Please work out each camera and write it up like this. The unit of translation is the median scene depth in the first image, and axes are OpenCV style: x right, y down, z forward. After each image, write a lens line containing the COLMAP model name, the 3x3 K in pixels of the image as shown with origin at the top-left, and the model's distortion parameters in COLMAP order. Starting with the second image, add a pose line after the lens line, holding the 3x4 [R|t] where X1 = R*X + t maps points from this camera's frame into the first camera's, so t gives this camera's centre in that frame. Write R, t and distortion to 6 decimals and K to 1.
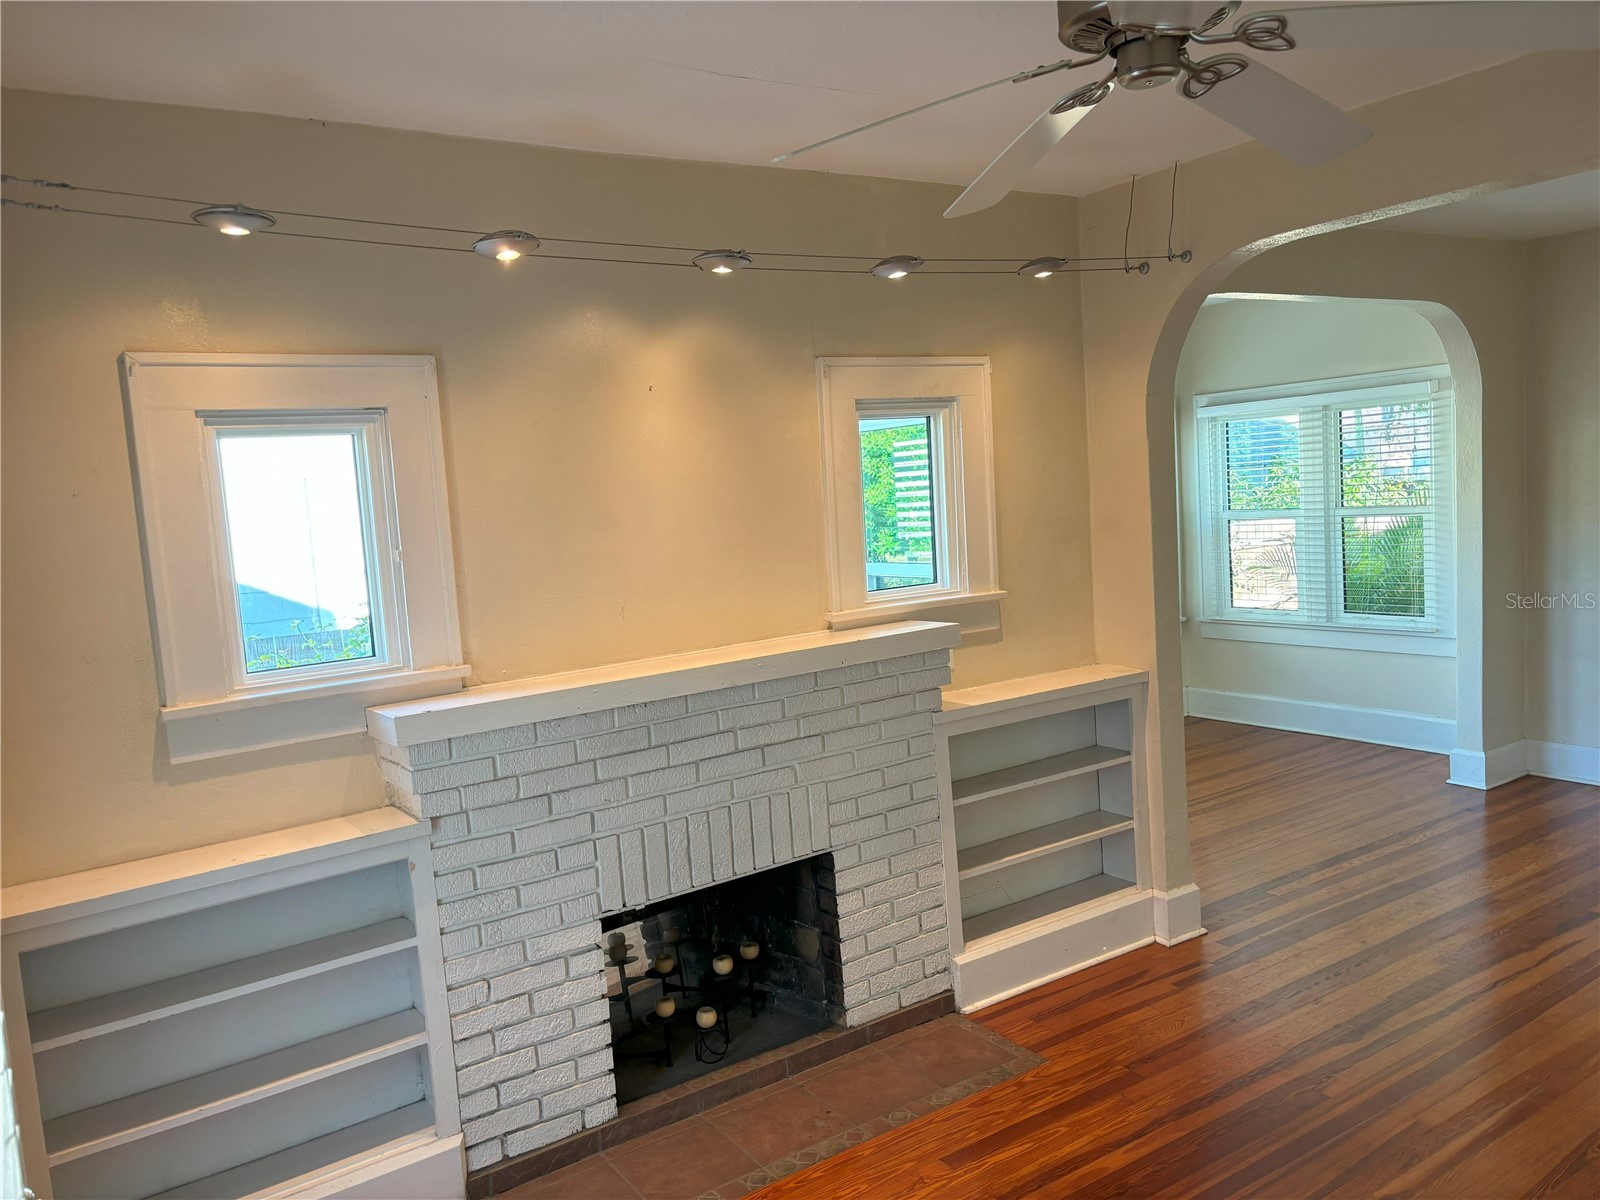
lens RADIAL K [[1210.9, 0, 795.3], [0, 1210.9, 601.3], [0, 0, 1]] dist [0.017681, 0.002787]
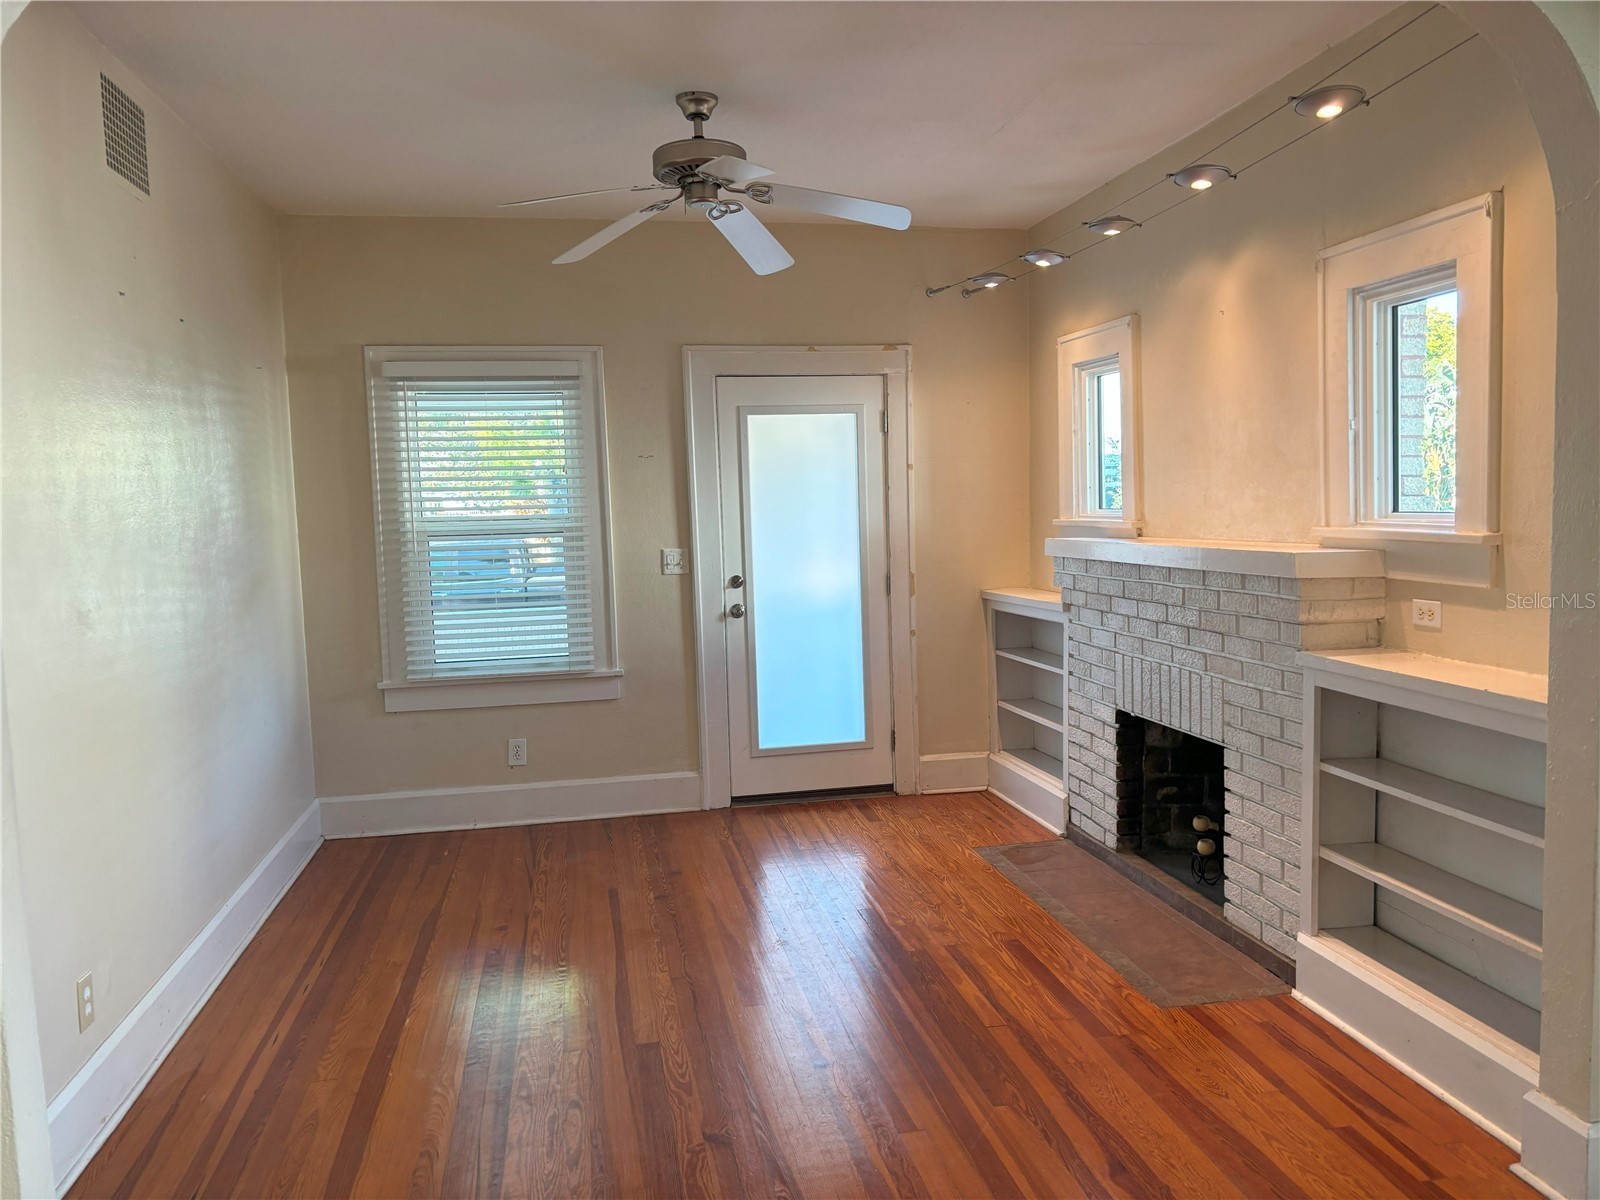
lens RADIAL K [[1206.0, 0, 800.2], [0, 1206.0, 607.2], [0, 0, 1]] dist [0.110091, -0.289637]
pose [[-0.389878, 0.164798, -0.906000, 1.080696], [-0.022626, 0.981845, 0.188330, -0.100157], [0.920588, 0.093925, -0.379071, 1.022097]]
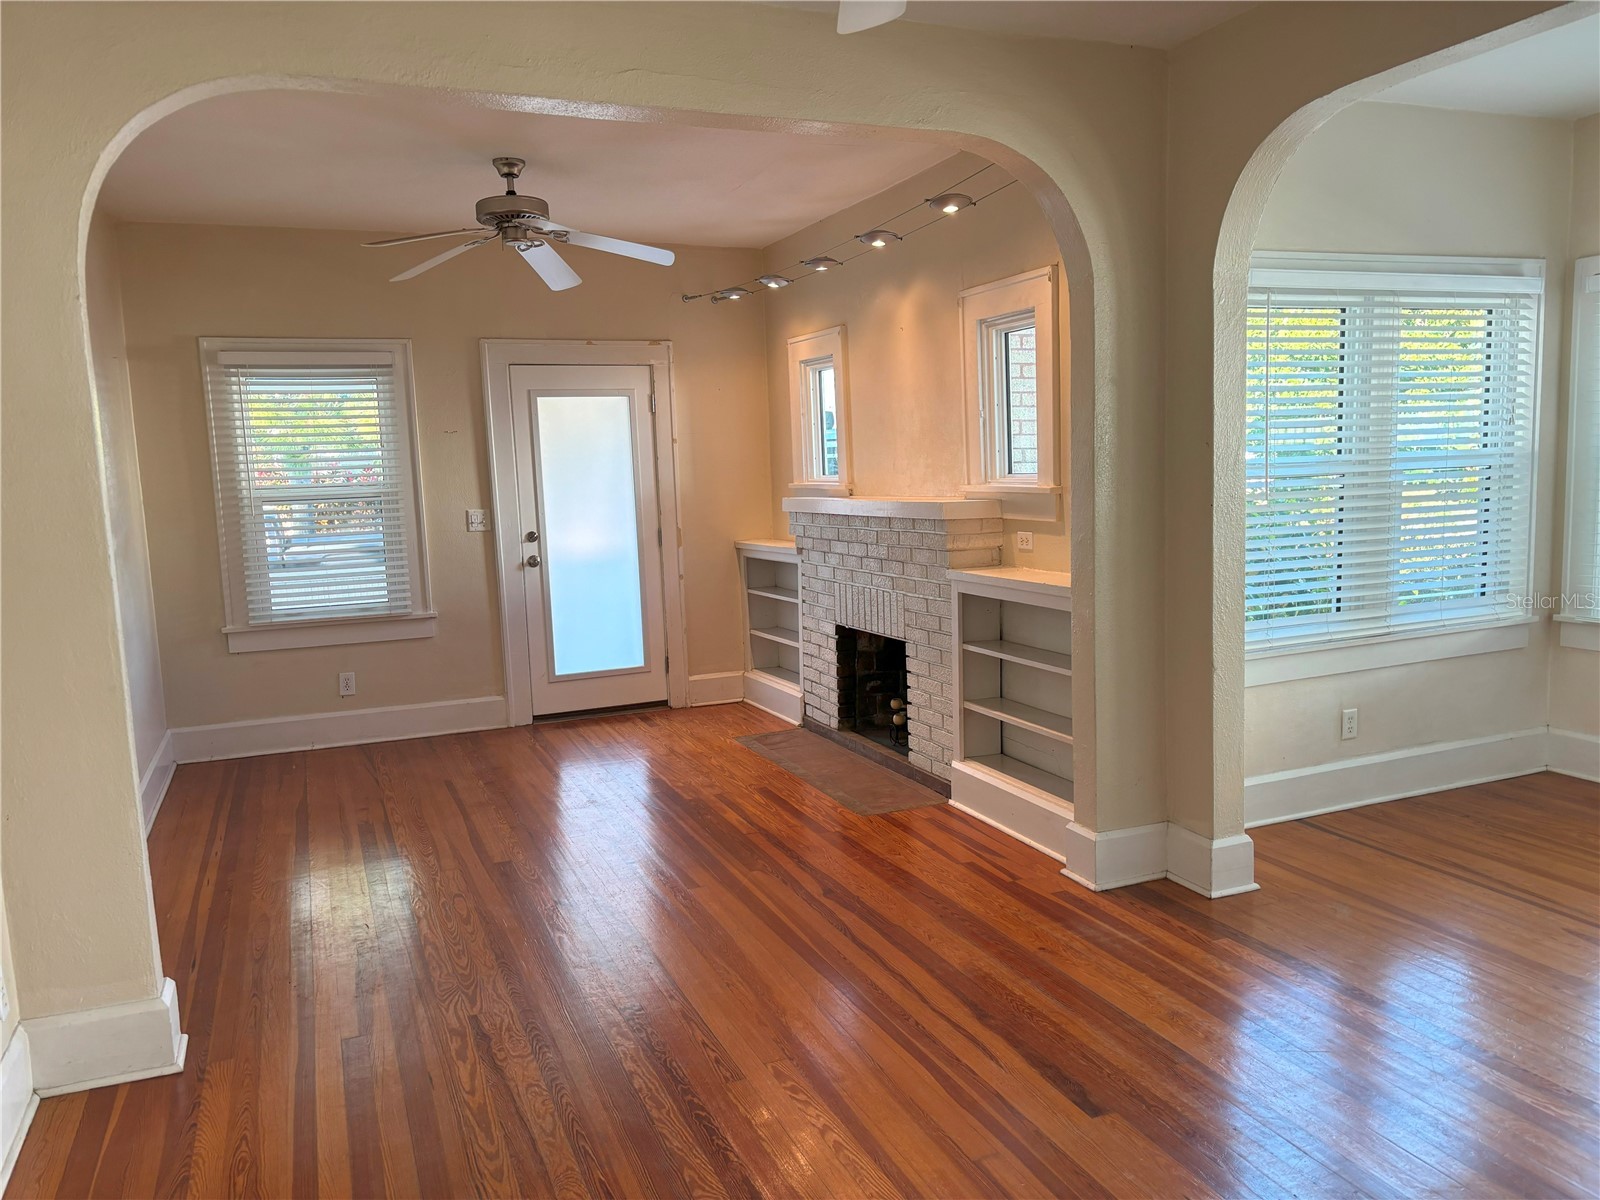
lens RADIAL K [[1206.0, 0, 800.2], [0, 1206.0, 607.2], [0, 0, 1]] dist [0.110091, -0.289637]
pose [[-0.195388, 0.195756, -0.960991, 1.434710], [-0.036125, 0.977775, 0.206520, -0.132960], [0.980060, 0.075068, -0.183974, 1.111980]]
